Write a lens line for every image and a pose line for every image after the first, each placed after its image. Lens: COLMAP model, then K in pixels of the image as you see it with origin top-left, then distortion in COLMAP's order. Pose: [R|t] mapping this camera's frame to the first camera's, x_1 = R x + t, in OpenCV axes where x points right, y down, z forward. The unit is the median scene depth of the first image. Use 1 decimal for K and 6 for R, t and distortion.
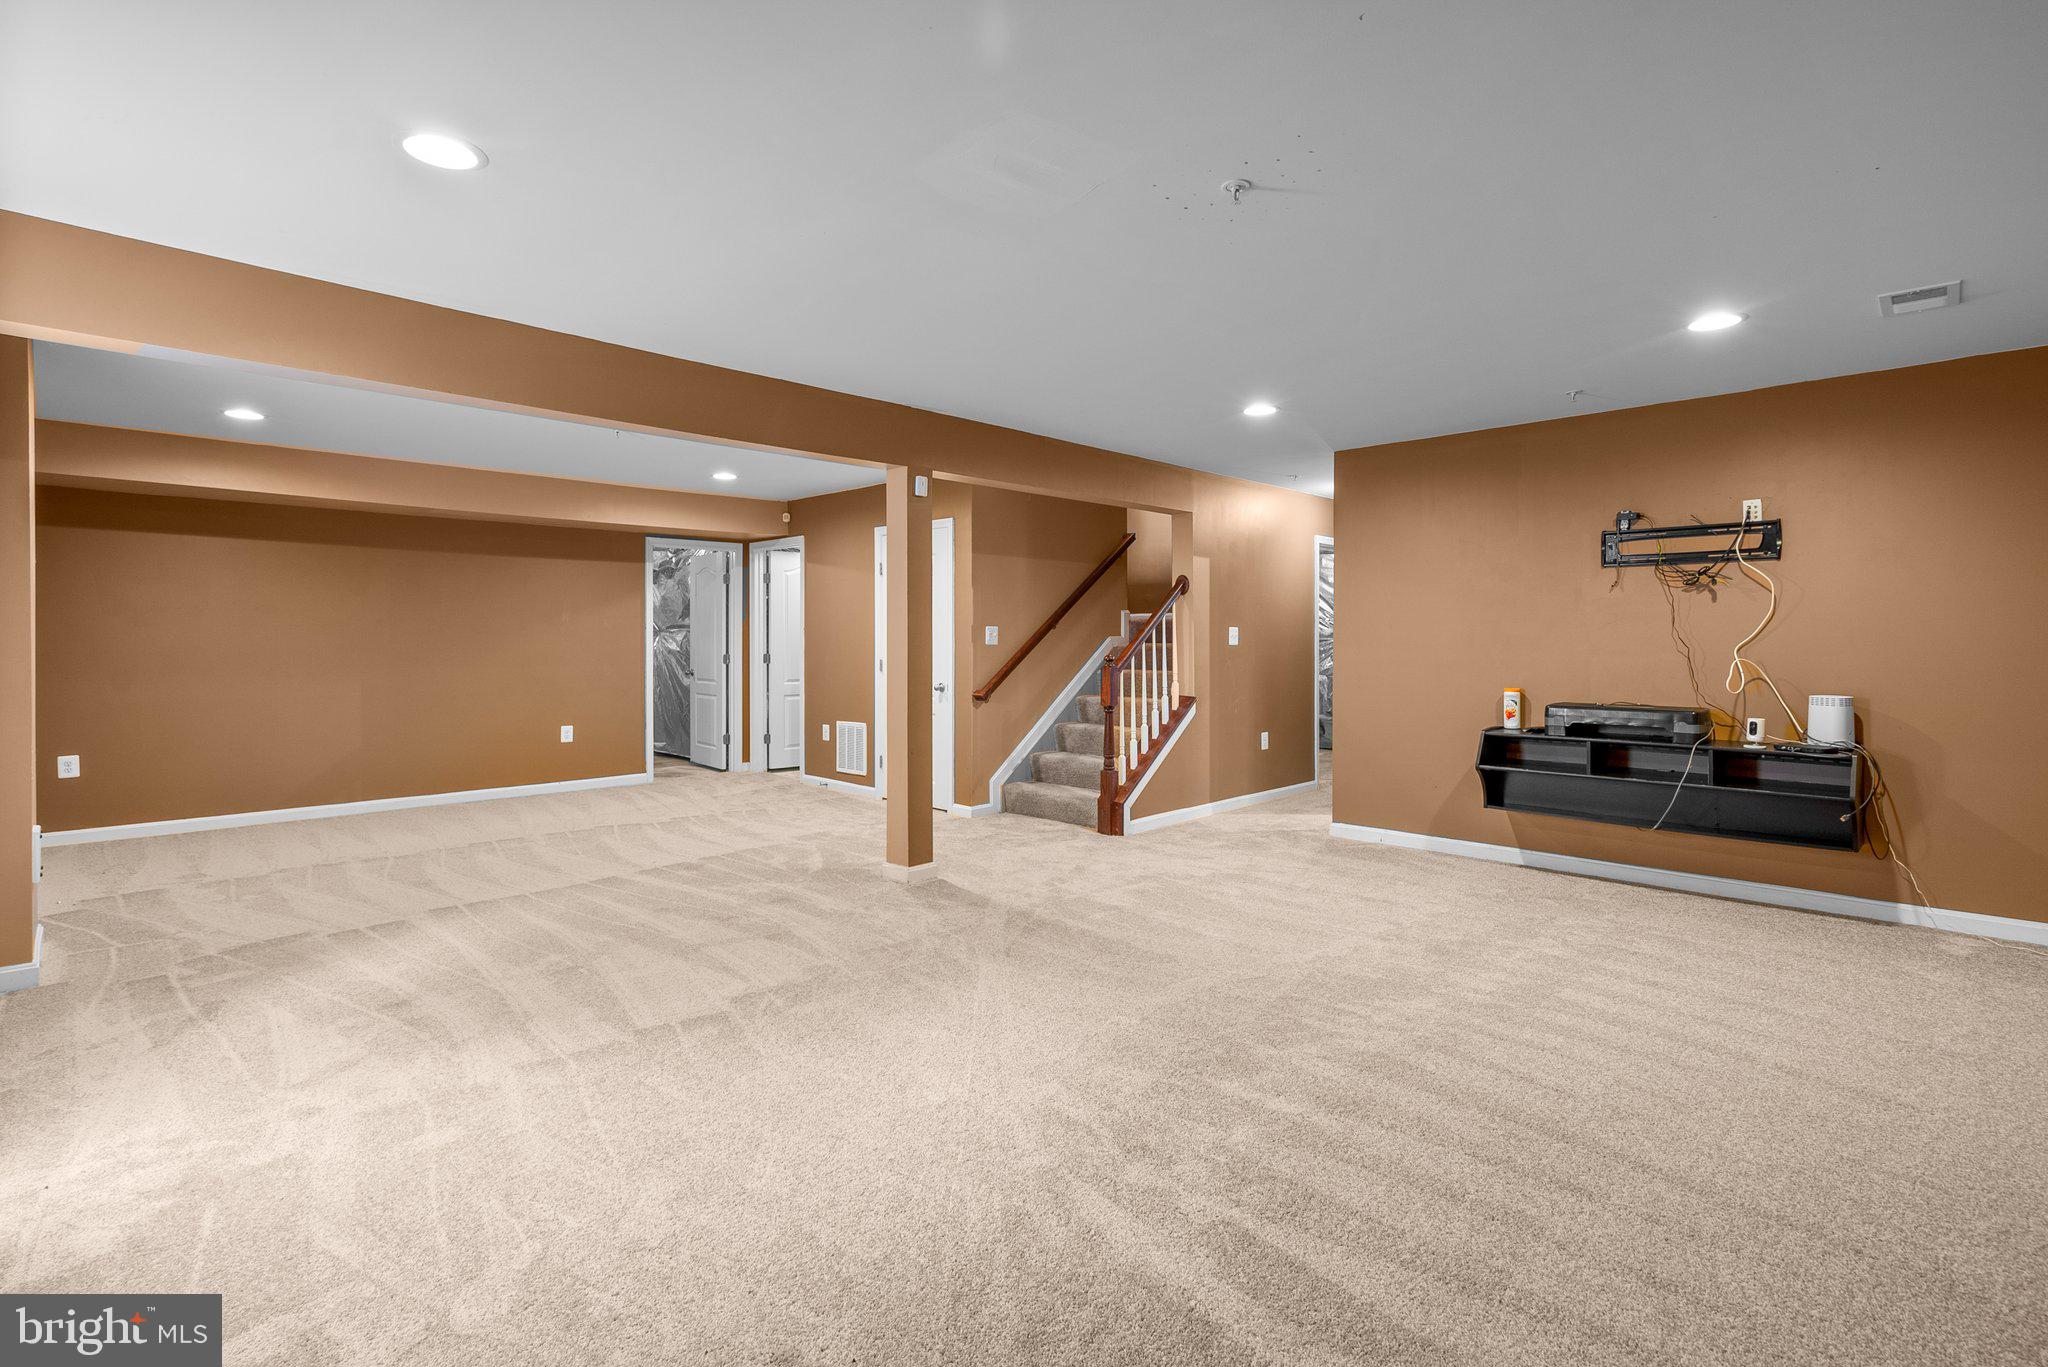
lens RADIAL K [[951.9, 0, 998.1], [0, 951.9, 640.9], [0, 0, 1]] dist [-0.005457, 0.001219]
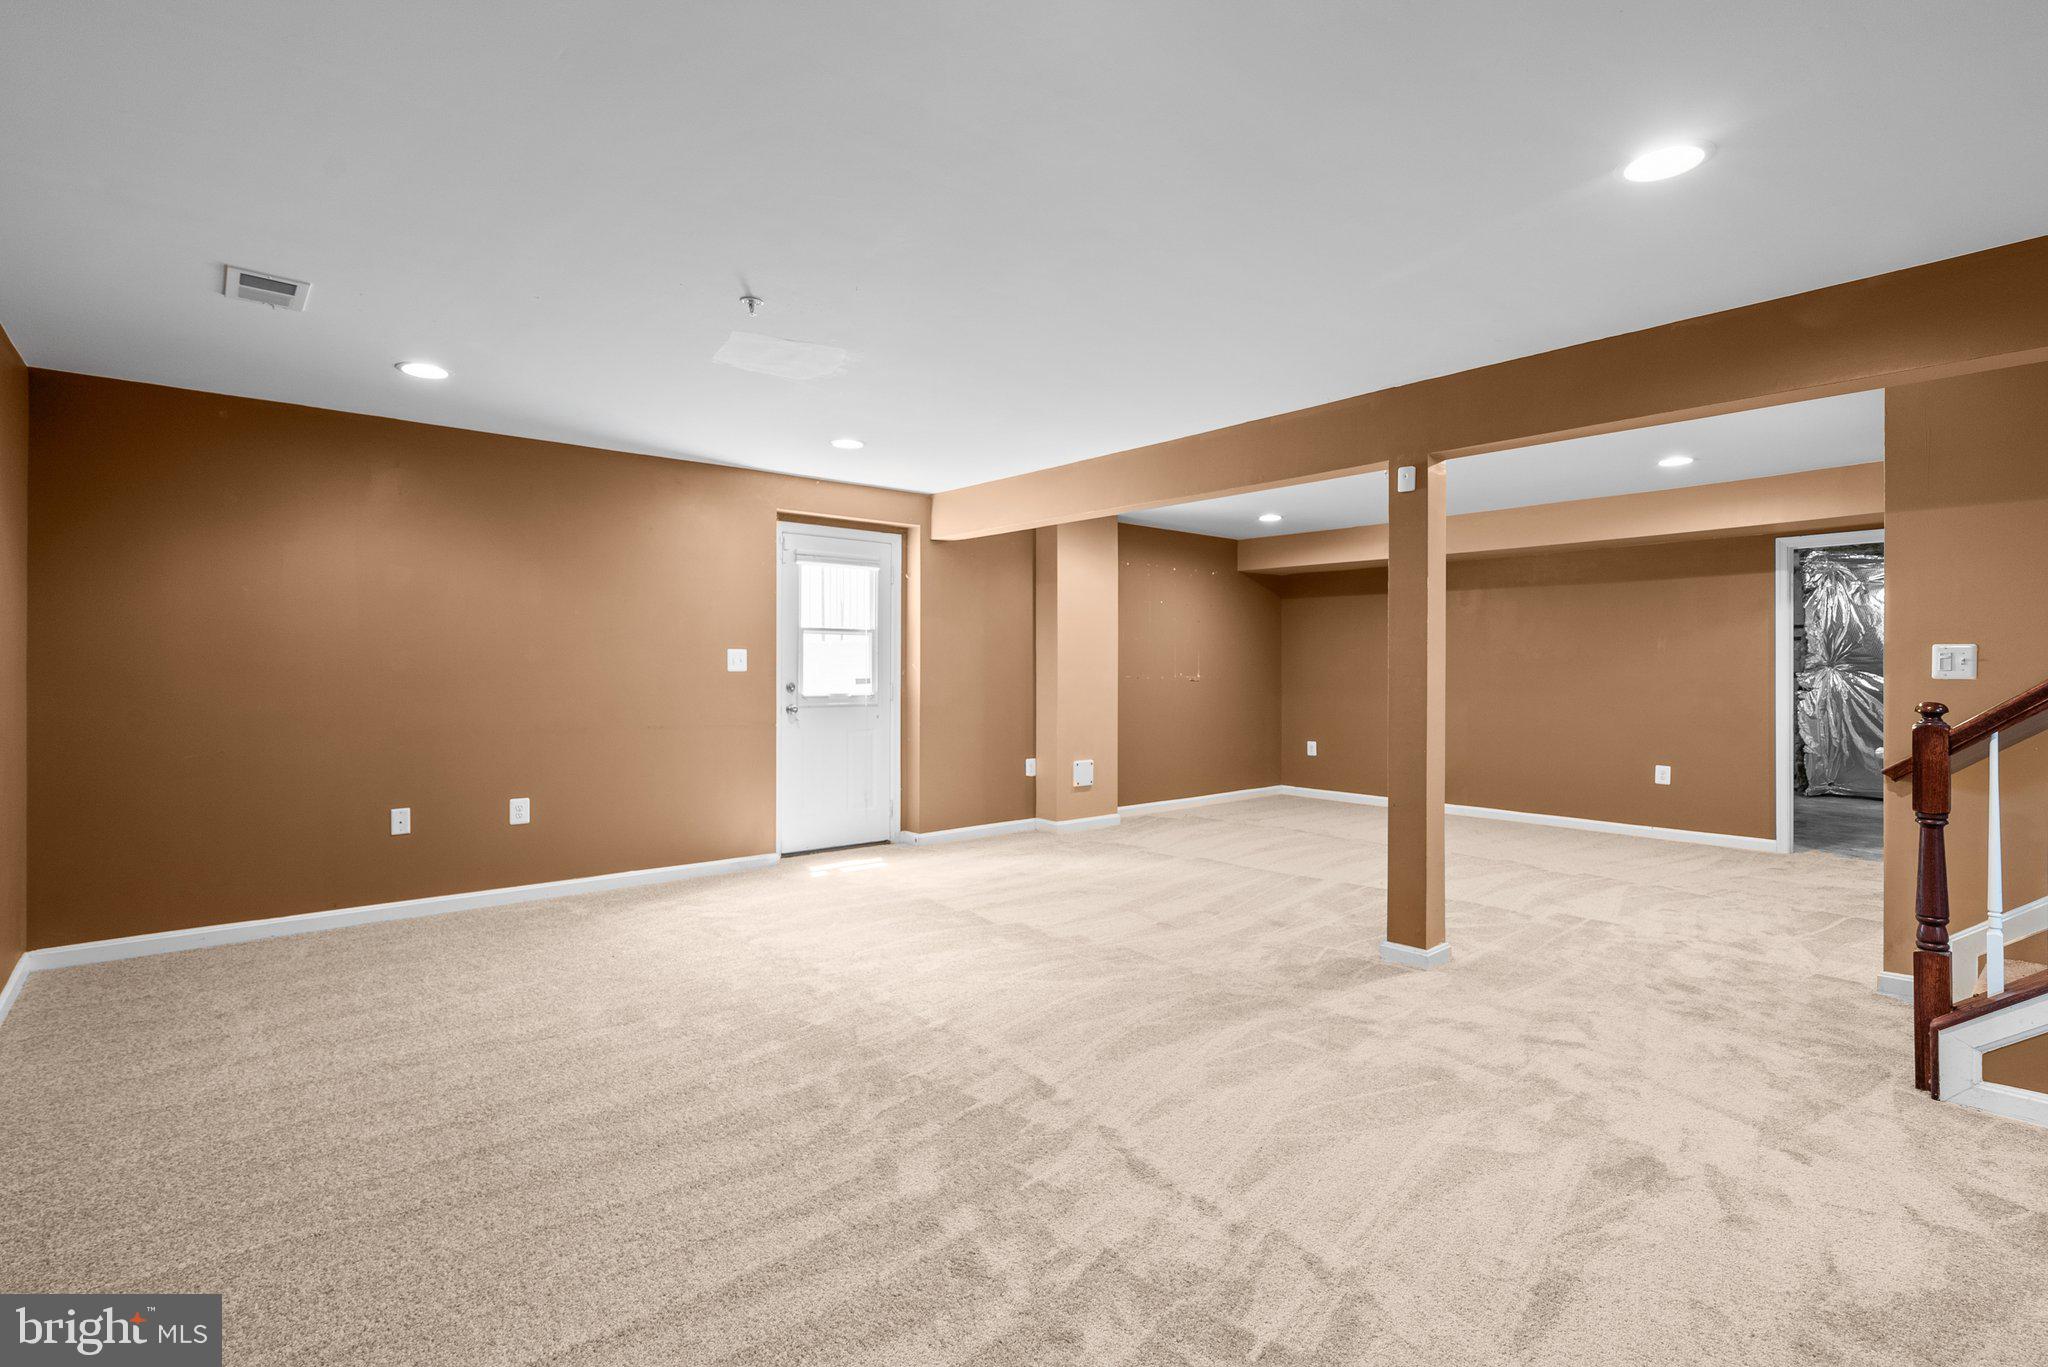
lens RADIAL K [[951.9, 0, 1021.8], [0, 951.9, 673.6], [0, 0, 1]] dist [-0.005457, 0.001219]
pose [[-0.053070, 0.005467, -0.998576, 0.617369], [-0.003777, 0.999977, 0.005676, -0.000390], [0.998584, 0.004073, -0.053048, 0.593746]]
